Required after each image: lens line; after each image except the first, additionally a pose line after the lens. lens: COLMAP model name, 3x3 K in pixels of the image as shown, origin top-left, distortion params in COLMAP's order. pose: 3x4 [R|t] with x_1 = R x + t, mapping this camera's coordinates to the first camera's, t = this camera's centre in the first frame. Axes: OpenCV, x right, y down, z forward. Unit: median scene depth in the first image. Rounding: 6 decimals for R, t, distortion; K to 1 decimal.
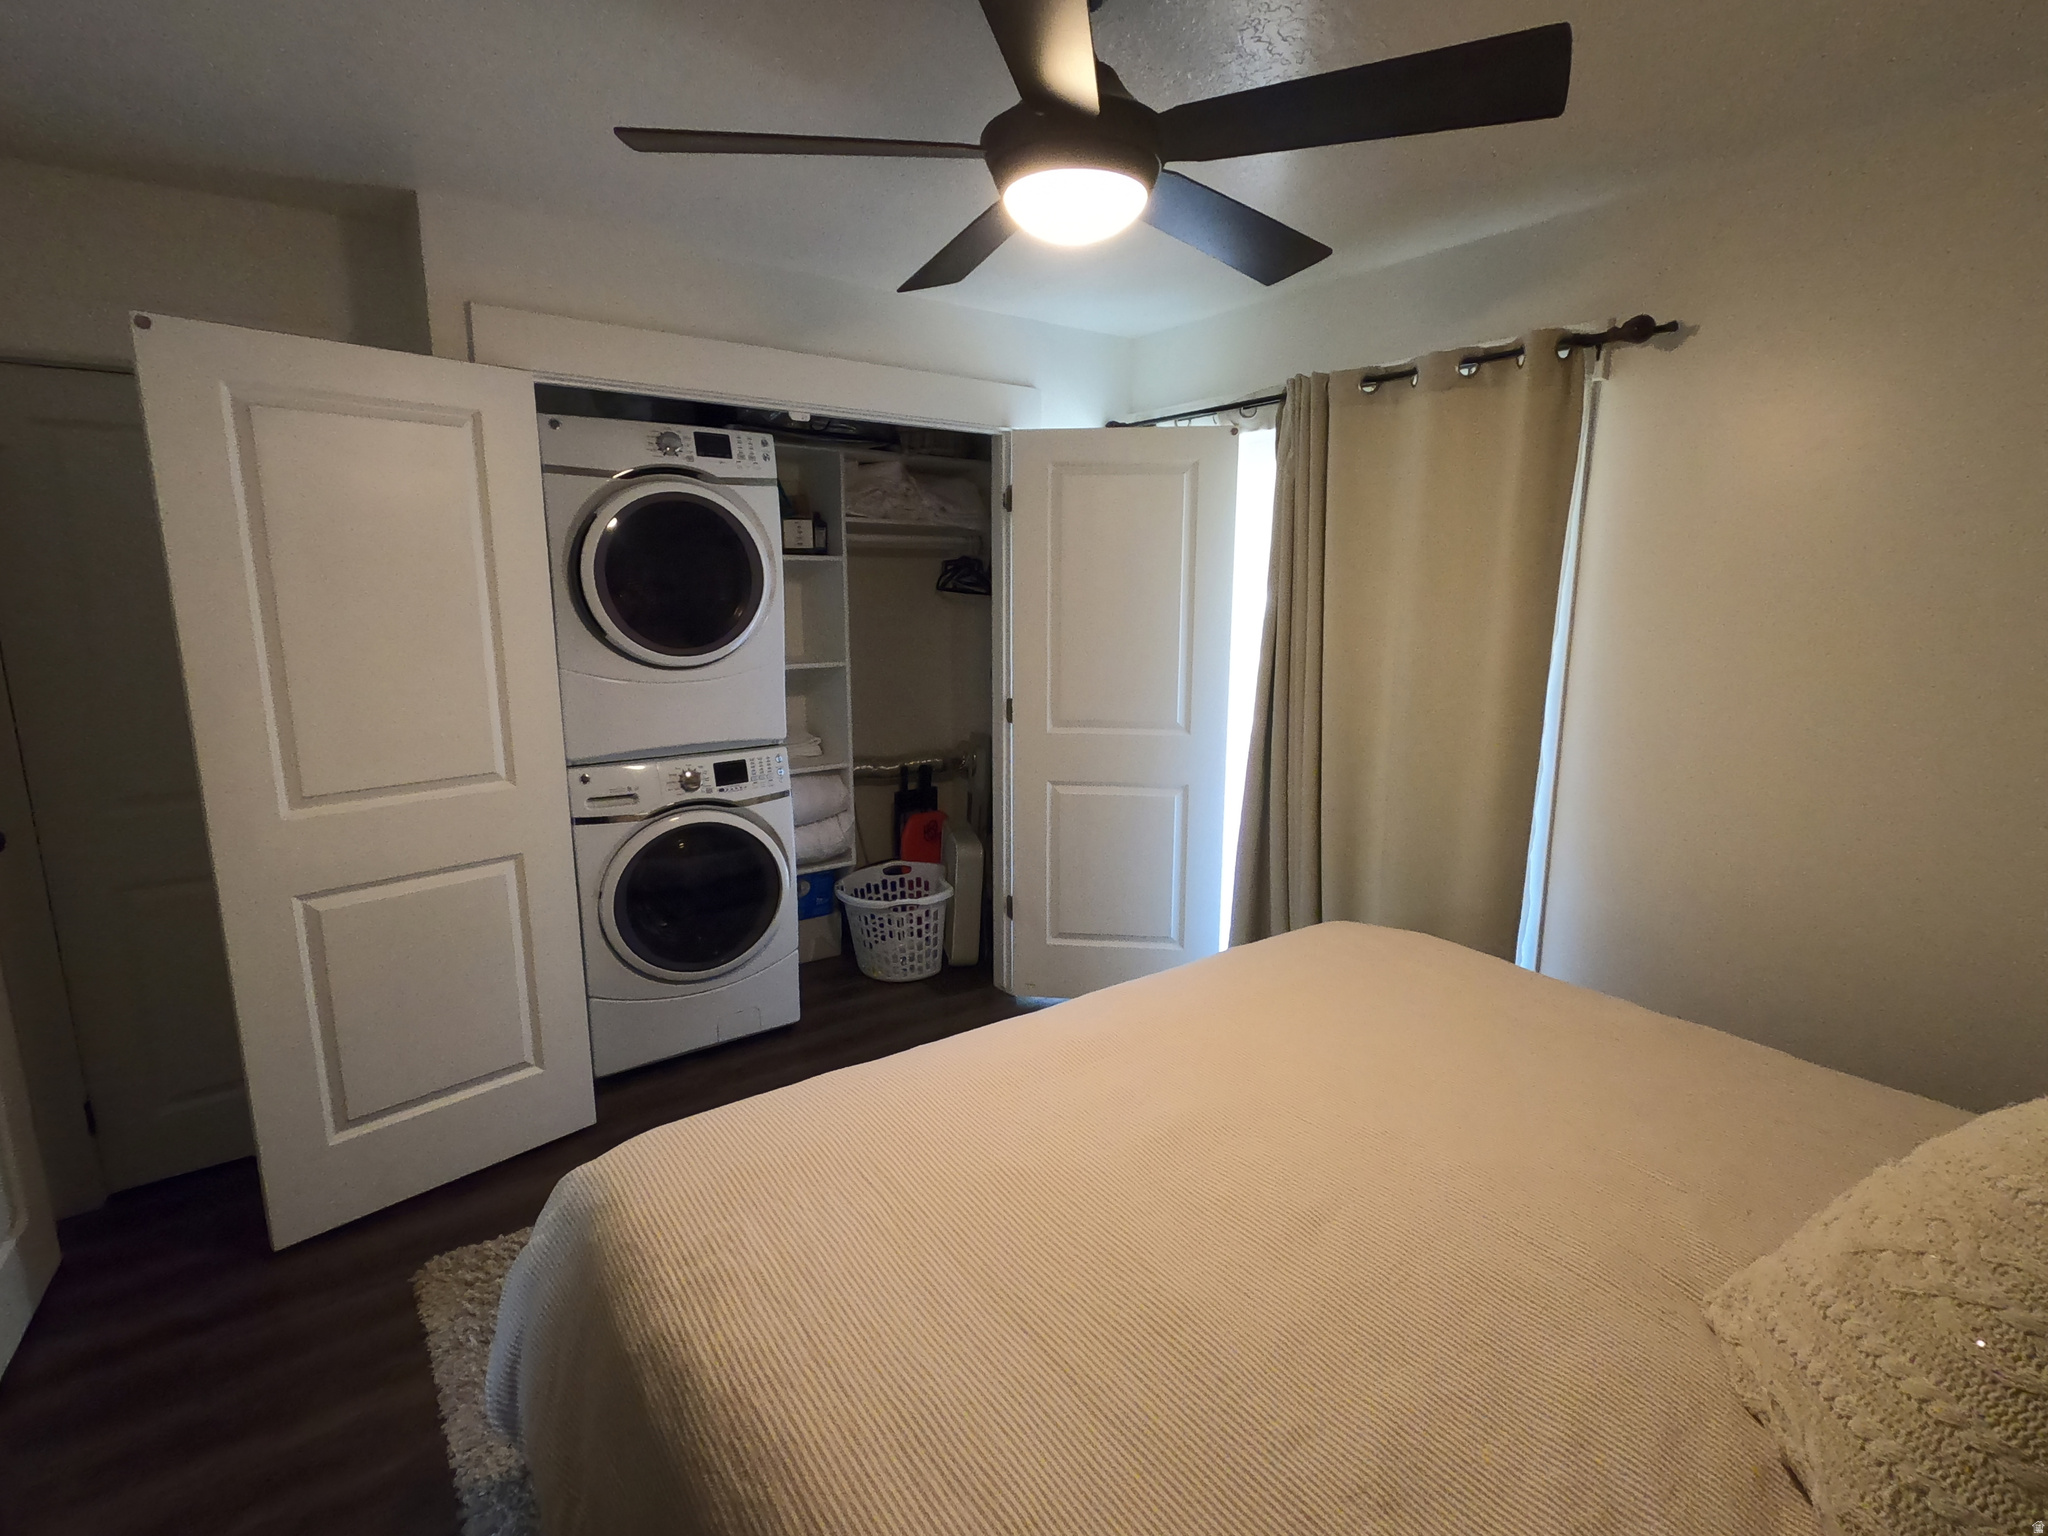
lens RADIAL K [[982.1, 0, 1024.5], [0, 982.1, 768.9], [0, 0, 1]] dist [0.000900, 0.000102]
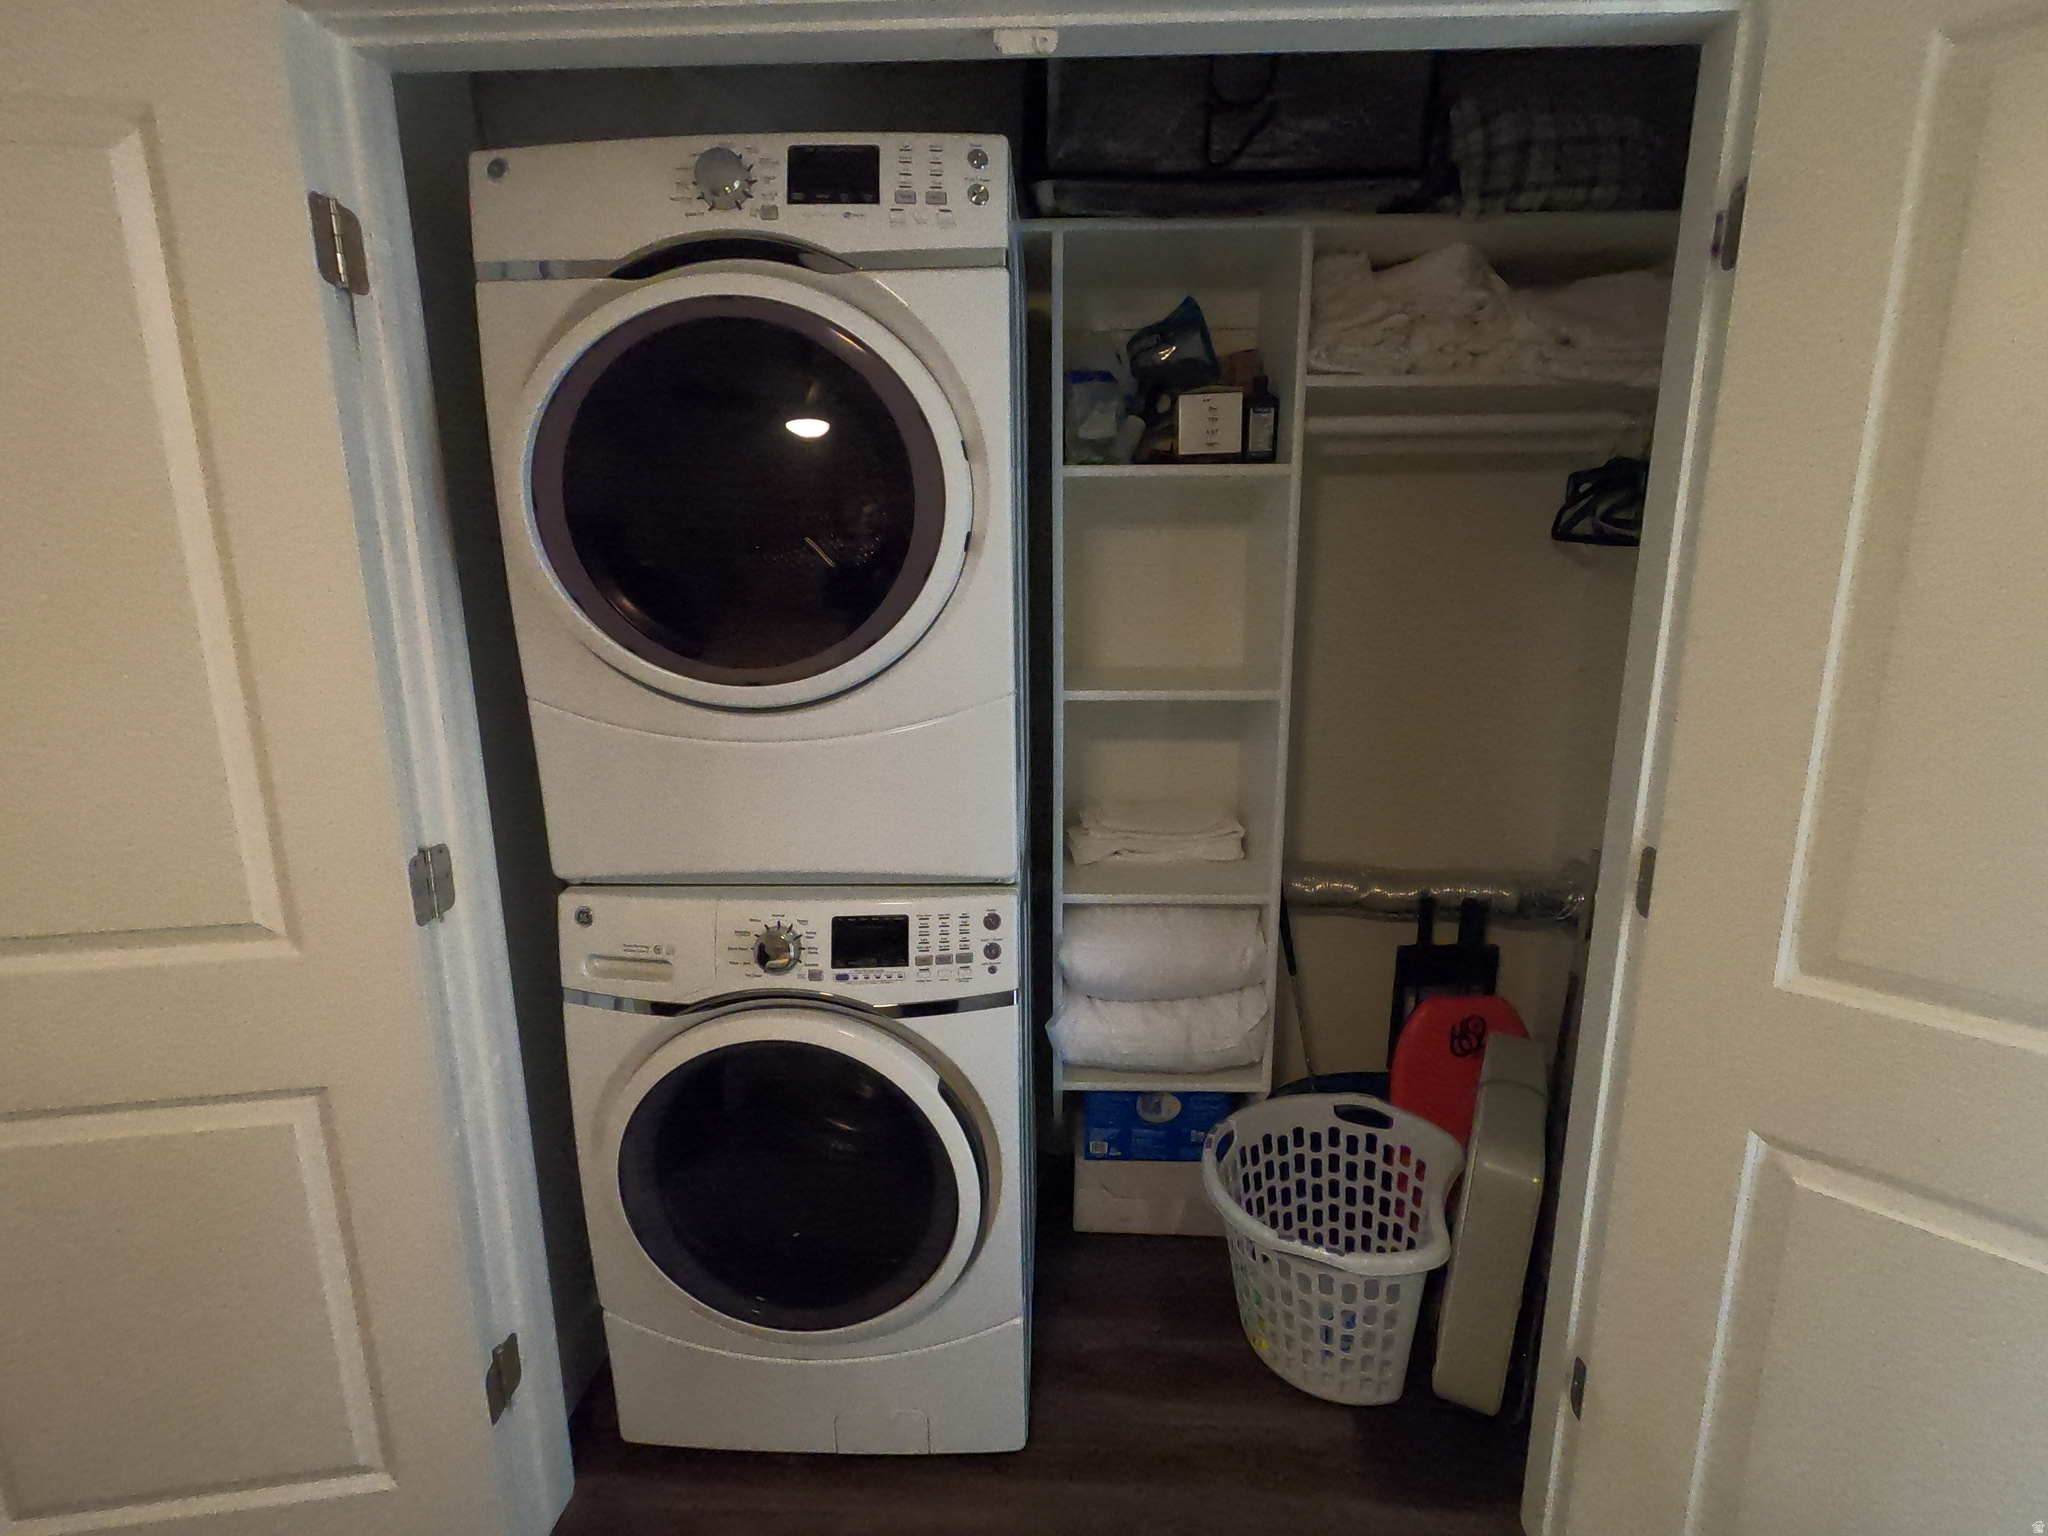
lens RADIAL K [[982.1, 0, 1015.6], [0, 982.1, 769.7], [0, 0, 1]] dist [0.000900, 0.000102]
pose [[0.775600, 0.124148, -0.618896, 0.021069], [-0.104662, 0.992190, 0.067866, -0.100503], [0.622488, 0.012138, 0.782535, 0.614008]]
